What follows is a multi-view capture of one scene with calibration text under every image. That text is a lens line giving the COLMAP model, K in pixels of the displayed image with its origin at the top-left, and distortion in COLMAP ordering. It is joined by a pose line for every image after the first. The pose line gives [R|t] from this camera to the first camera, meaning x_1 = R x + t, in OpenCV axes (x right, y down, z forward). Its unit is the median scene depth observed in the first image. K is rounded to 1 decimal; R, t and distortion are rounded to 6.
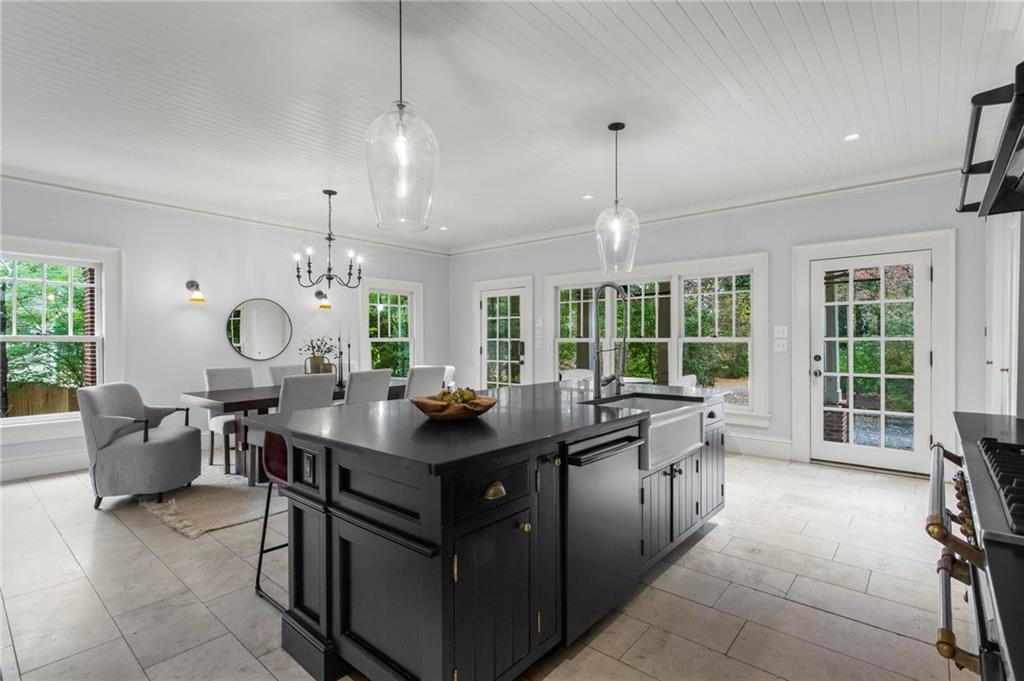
lens RADIAL K [[491.9, 0, 510.0], [0, 491.9, 341.6], [0, 0, 1]] dist [0.013903, -0.000173]
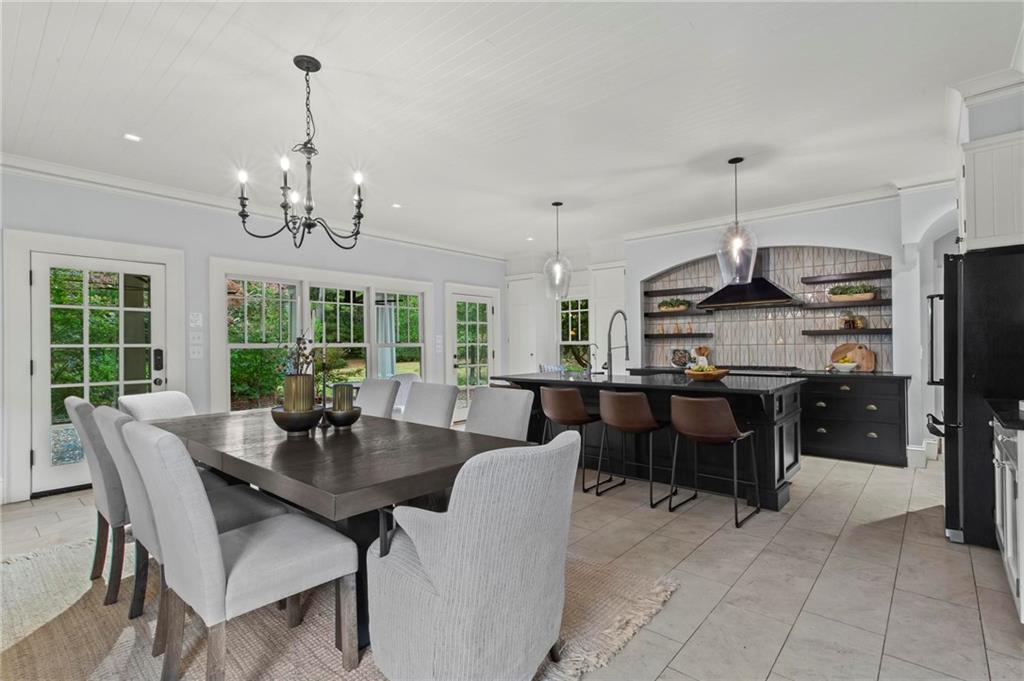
lens RADIAL K [[491.9, 0, 510.0], [0, 491.9, 341.8], [0, 0, 1]] dist [0.013903, -0.000173]
pose [[-0.006614, 0.005313, 0.999964, -0.785170], [0.011391, 0.999921, -0.005237, -0.000762], [-0.999913, 0.011356, -0.006674, 0.689466]]
